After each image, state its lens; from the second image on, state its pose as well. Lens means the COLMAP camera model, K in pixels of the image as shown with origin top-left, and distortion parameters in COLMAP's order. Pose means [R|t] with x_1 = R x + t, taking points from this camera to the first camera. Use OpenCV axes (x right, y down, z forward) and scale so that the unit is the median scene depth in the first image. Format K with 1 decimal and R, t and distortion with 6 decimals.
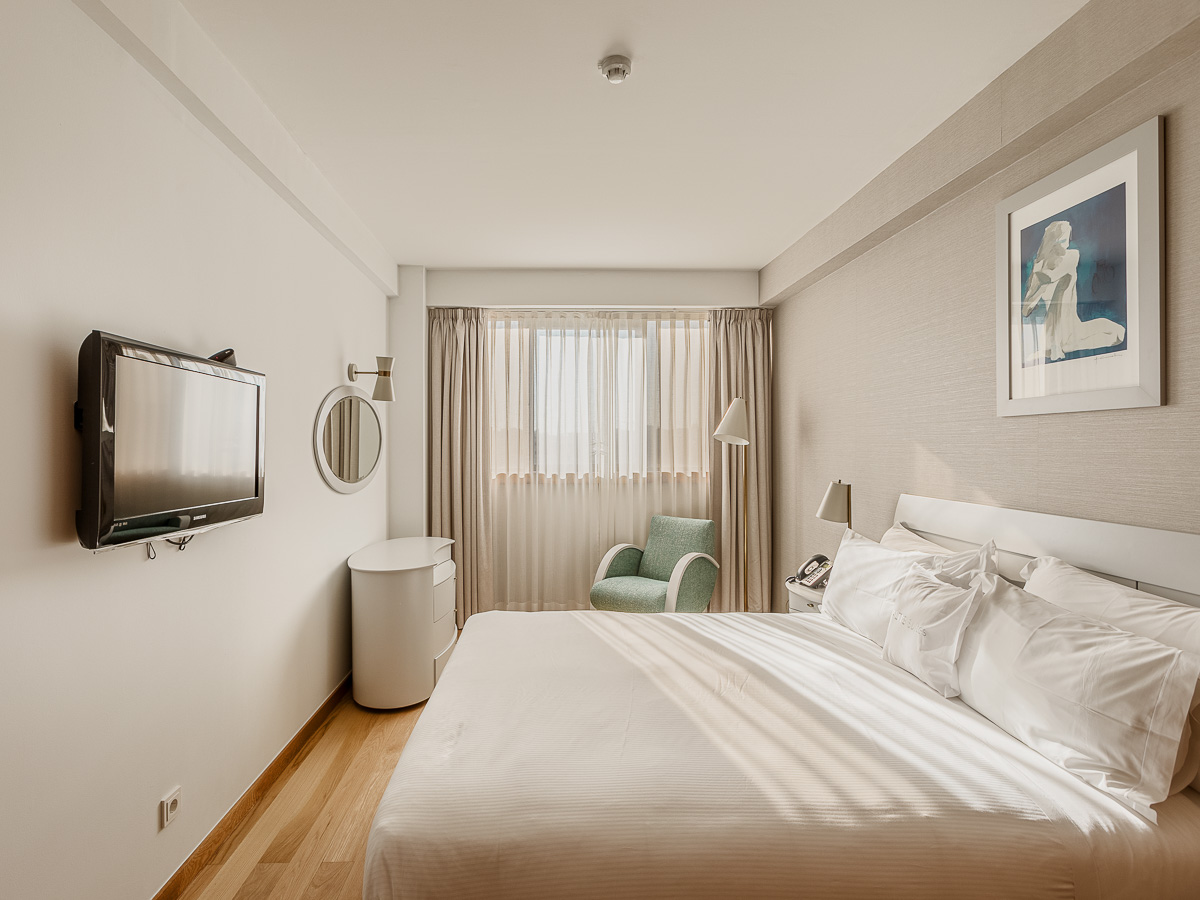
lens RADIAL K [[584.3, 0, 593.7], [0, 584.3, 441.6], [0, 0, 1]] dist [-0.000493, 0.000493]
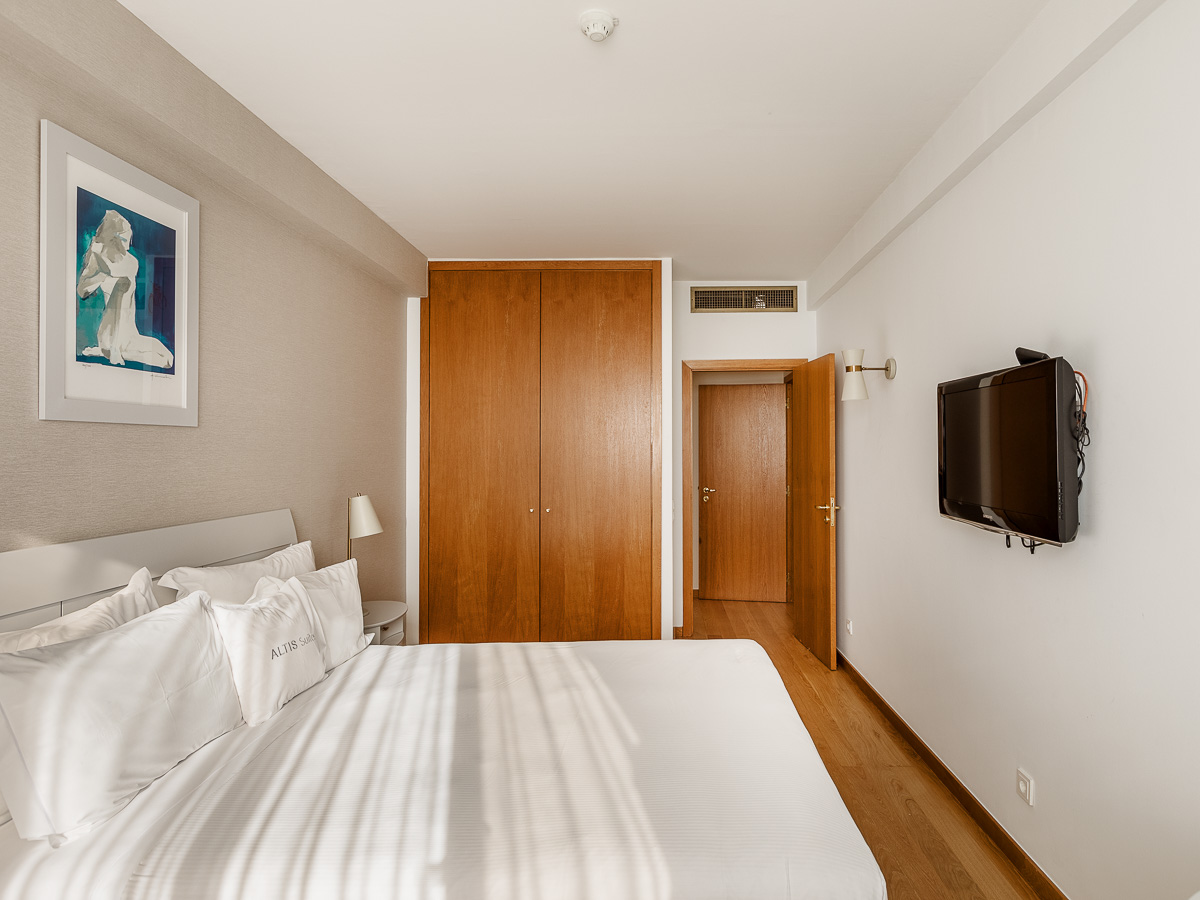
lens RADIAL K [[599.8, 0, 604.8], [0, 599.8, 452.3], [0, 0, 1]] dist [0.037153, 0.000923]
pose [[-0.984439, 0.015136, 0.175071, -0.115766], [0.015229, 0.999884, -0.000811, 0.007840], [-0.175063, 0.001868, -0.984555, 1.807733]]
